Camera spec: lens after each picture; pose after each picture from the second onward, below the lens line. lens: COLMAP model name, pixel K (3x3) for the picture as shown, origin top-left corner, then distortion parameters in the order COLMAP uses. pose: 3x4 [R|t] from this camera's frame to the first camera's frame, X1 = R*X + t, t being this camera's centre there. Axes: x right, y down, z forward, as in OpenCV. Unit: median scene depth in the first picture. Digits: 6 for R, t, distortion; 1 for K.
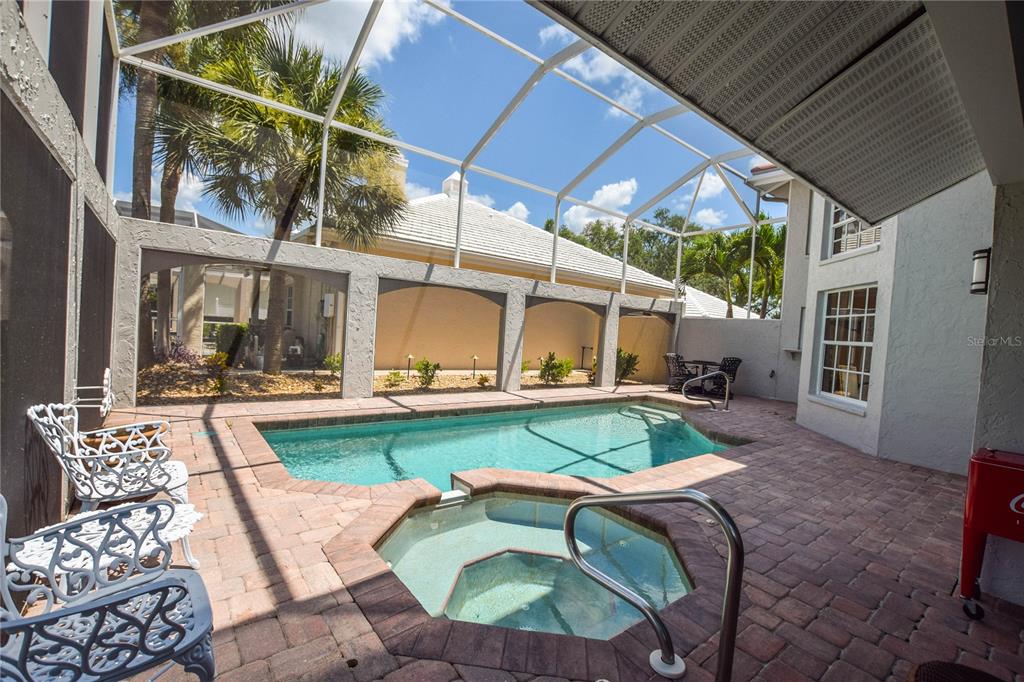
lens RADIAL K [[452.0, 0, 516.3], [0, 452.0, 340.5], [0, 0, 1]] dist [-0.036979, 0.007746]
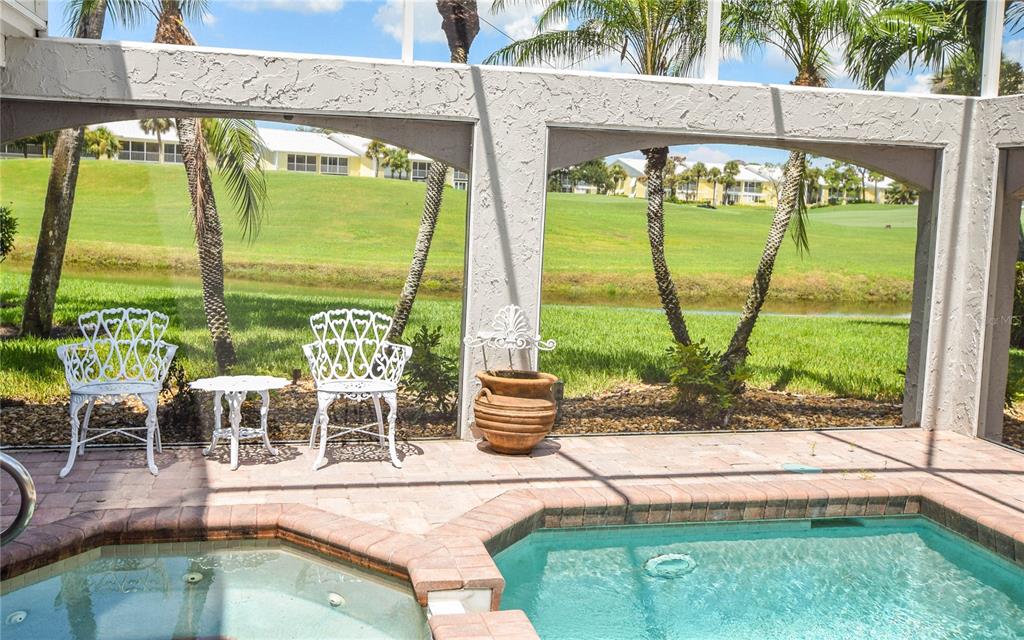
lens RADIAL K [[943.4, 0, 450.1], [0, 943.4, 256.4], [0, 0, 1]] dist [0.000012, 0.020083]
pose [[-0.450157, -0.021546, -0.892689, 0.339660], [-0.095432, 0.995144, 0.024105, -0.027750], [0.887835, 0.096042, -0.450027, 0.638957]]
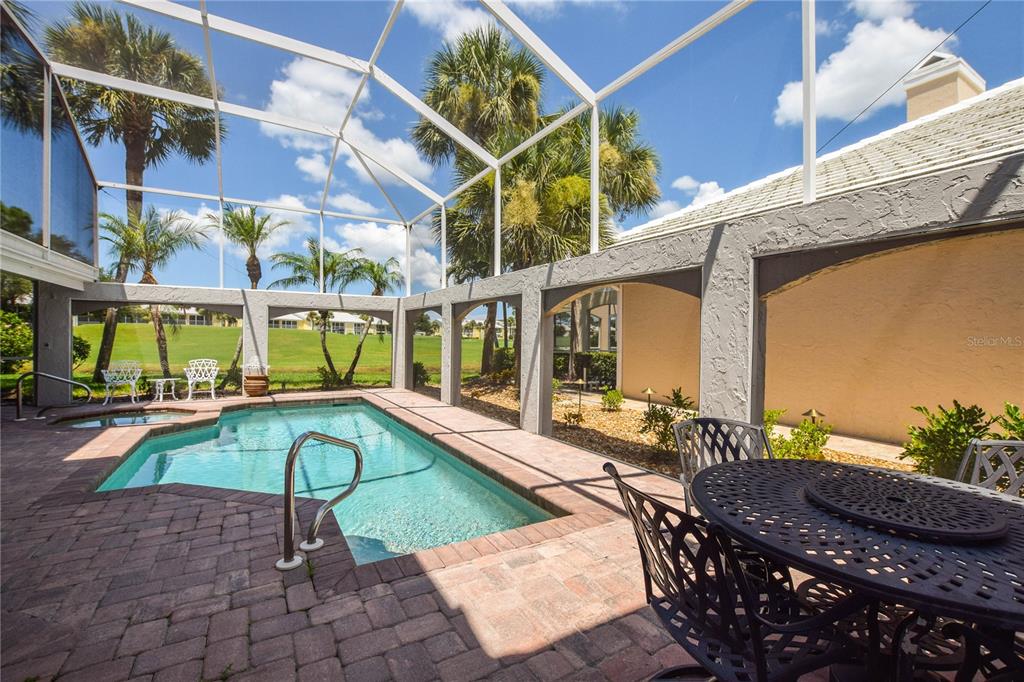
lens RADIAL K [[452.0, 0, 516.3], [0, 452.0, 340.5], [0, 0, 1]] dist [-0.036979, 0.007746]
pose [[-0.136093, -0.061928, -0.988759, 0.789475], [-0.048143, 0.997279, -0.055835, 0.014318], [0.989526, 0.040003, -0.138704, 1.237006]]
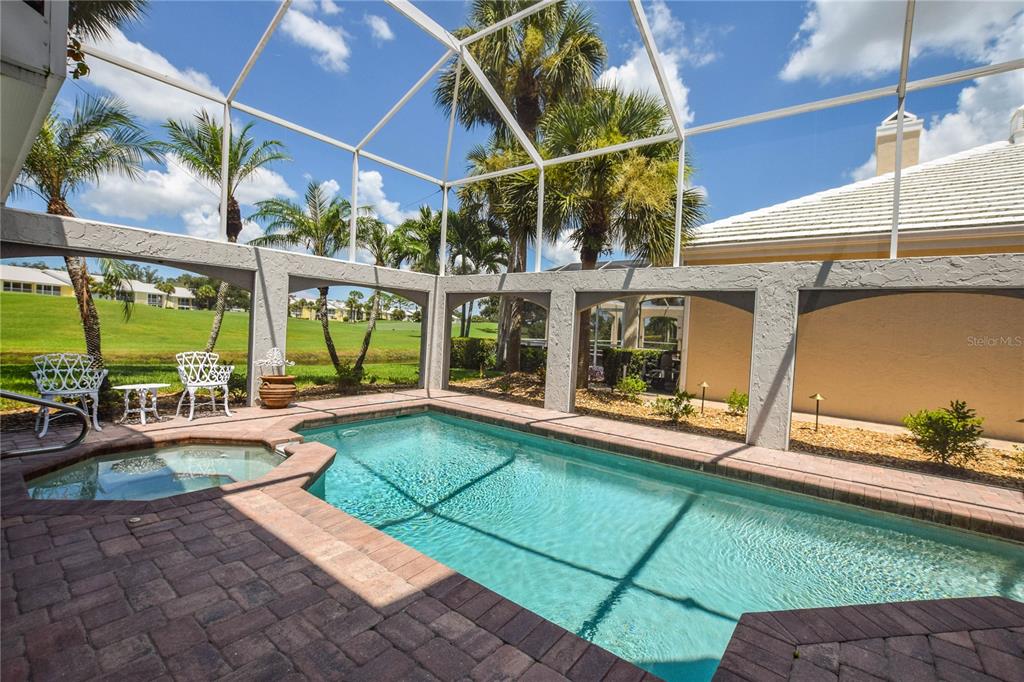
lens RADIAL K [[452.0, 0, 516.3], [0, 452.0, 340.5], [0, 0, 1]] dist [-0.036979, 0.007746]
pose [[0.234341, -0.028848, -0.971726, 0.581459], [-0.064158, 0.996922, -0.045068, 0.018051], [0.970035, 0.072905, 0.231769, 0.598297]]
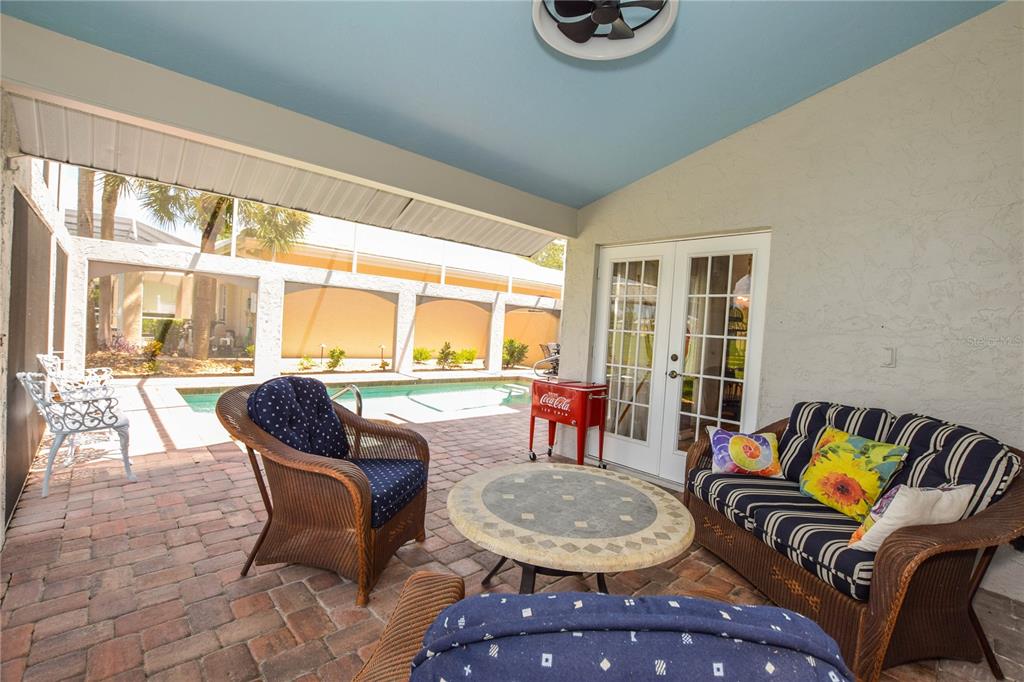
lens RADIAL K [[452.0, 0, 516.3], [0, 452.0, 340.5], [0, 0, 1]] dist [-0.036979, 0.007746]
pose [[0.996686, -0.004795, 0.081208, 0.225187], [0.004294, 0.999971, 0.006347, 0.020685], [-0.081236, -0.005977, 0.996677, -0.290646]]
